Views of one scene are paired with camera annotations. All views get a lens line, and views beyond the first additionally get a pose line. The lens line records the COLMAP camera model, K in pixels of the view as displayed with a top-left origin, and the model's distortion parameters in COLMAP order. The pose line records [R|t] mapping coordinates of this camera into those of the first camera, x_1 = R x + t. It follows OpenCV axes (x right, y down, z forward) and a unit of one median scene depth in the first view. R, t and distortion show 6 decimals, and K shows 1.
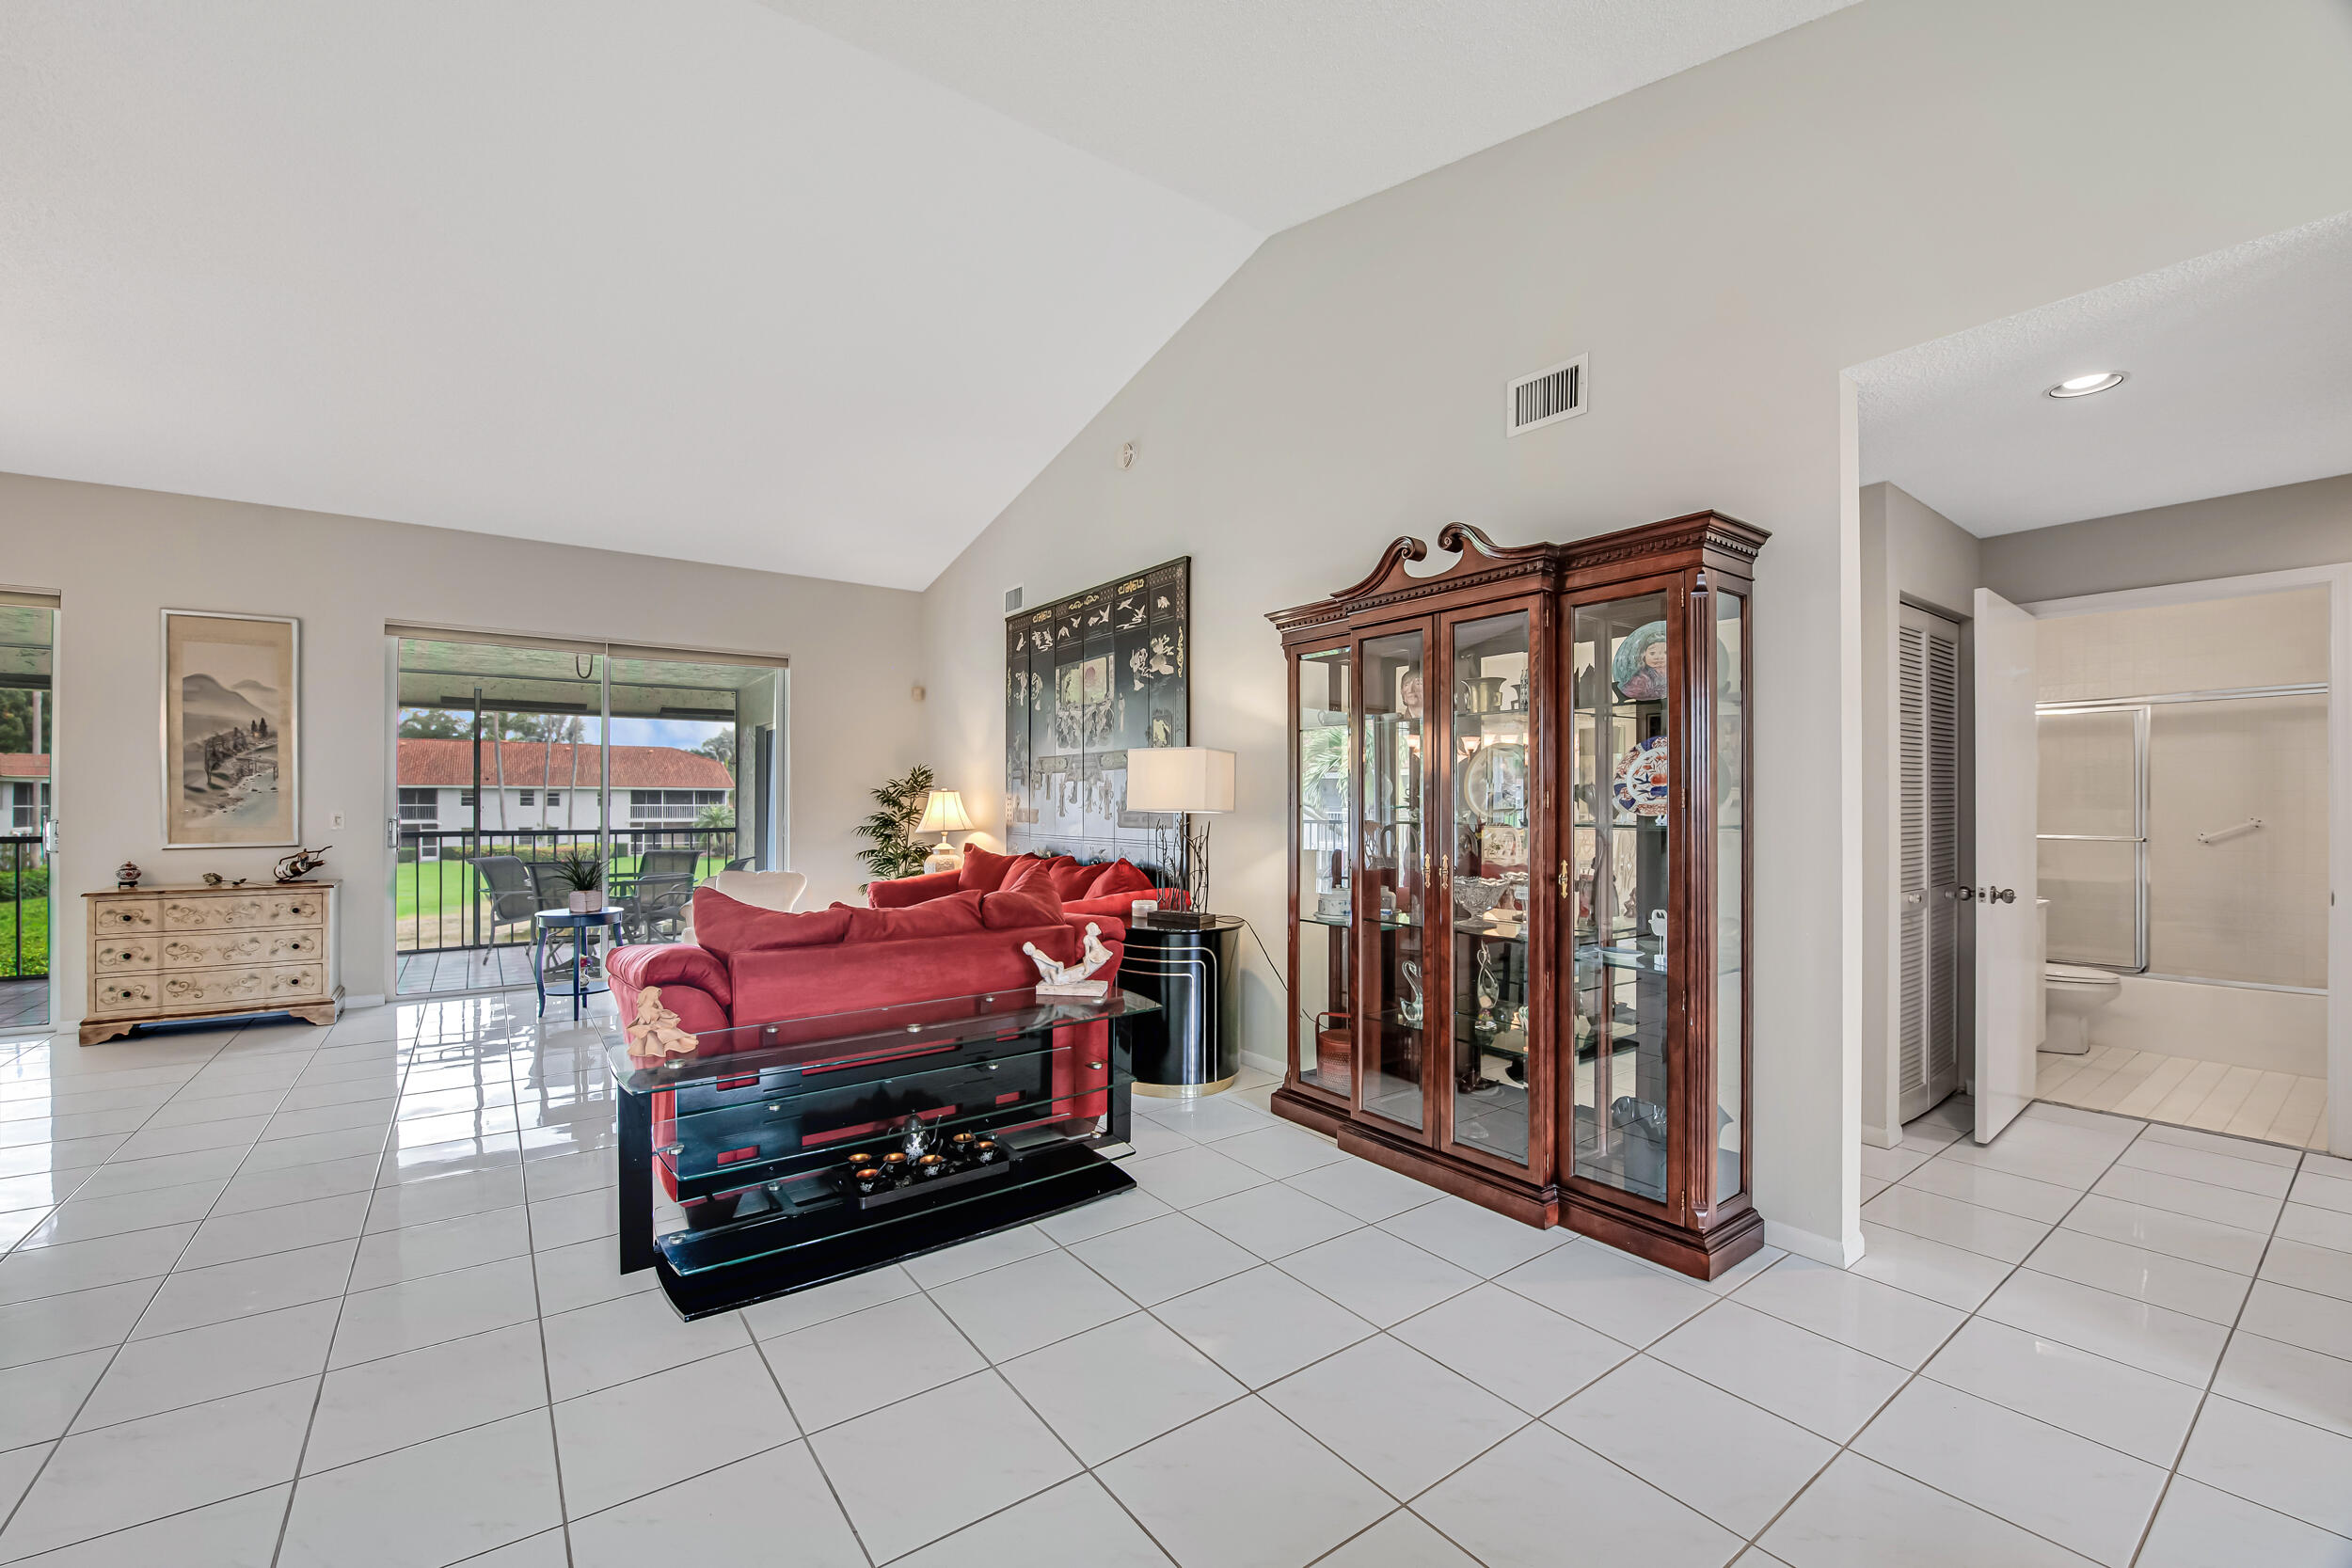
lens RADIAL K [[950.4, 0, 1157.2], [0, 950.4, 786.8], [0, 0, 1]] dist [-0.021182, -0.000478]
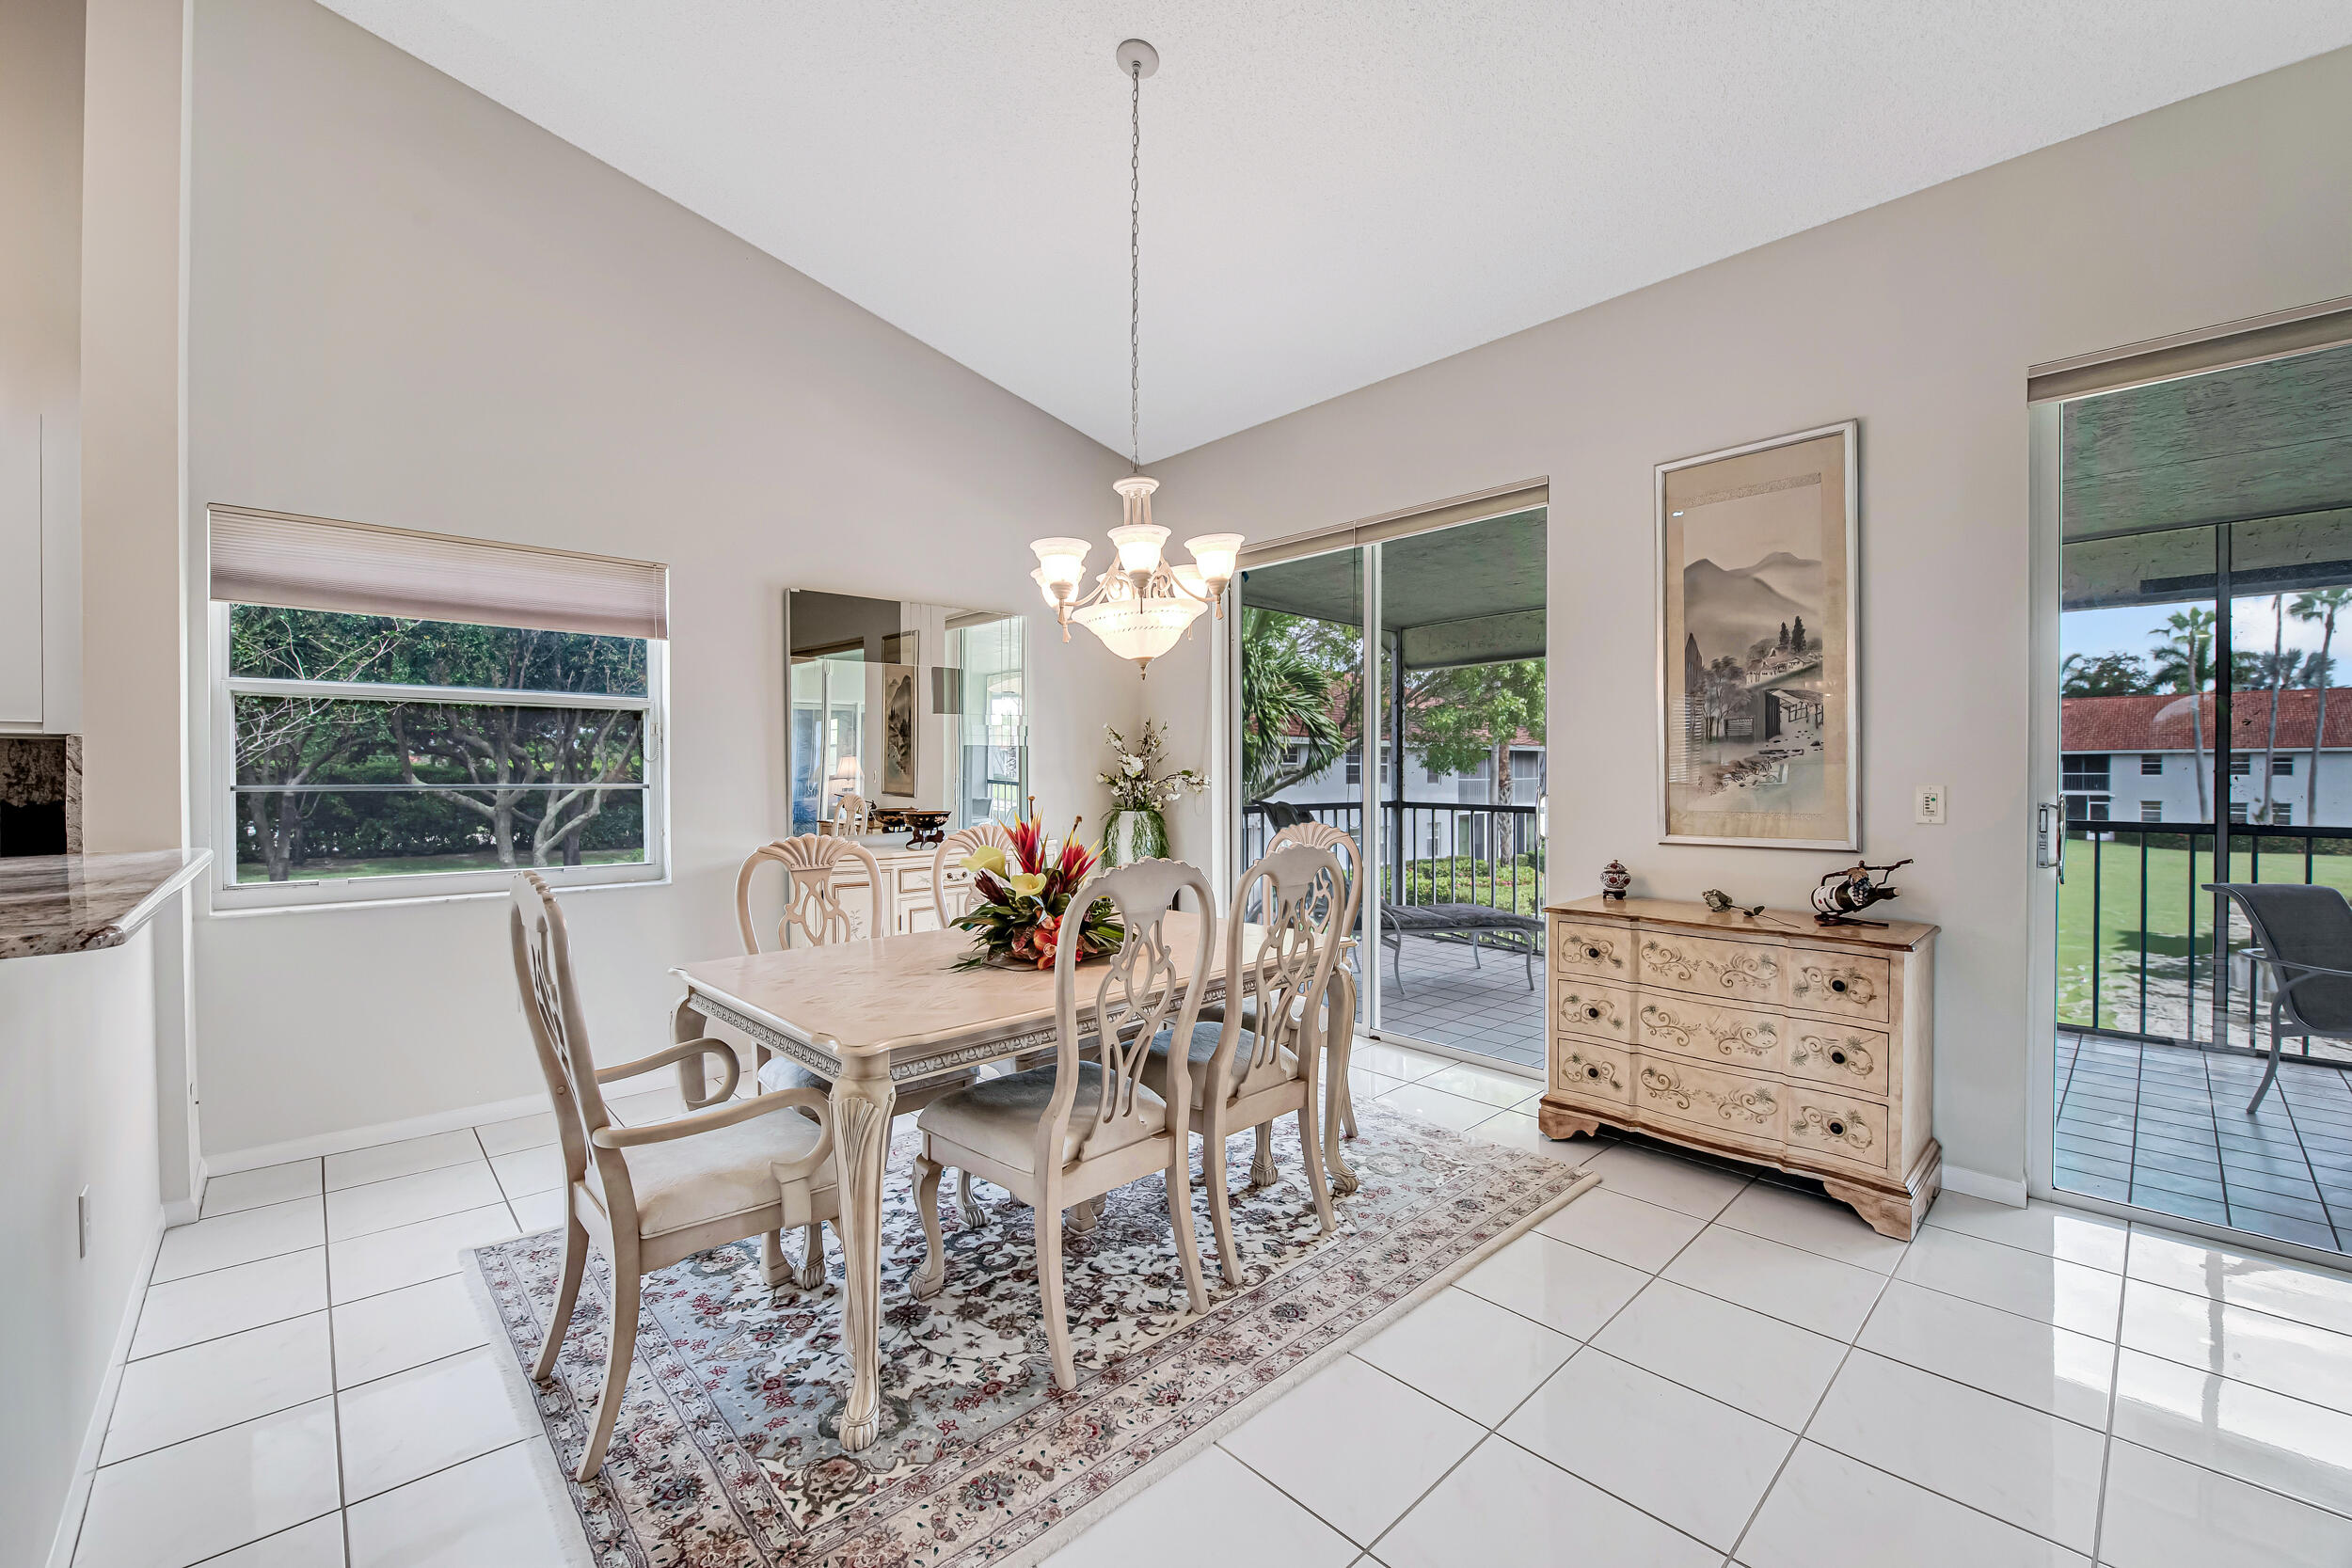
lens RADIAL K [[950.4, 0, 1157.2], [0, 950.4, 786.8], [0, 0, 1]] dist [-0.021182, -0.000478]
pose [[0.119194, 0.014701, -0.992762, -0.471350], [0.018795, 0.999678, 0.017060, 0.011164], [0.992693, -0.020692, 0.118879, 0.581394]]
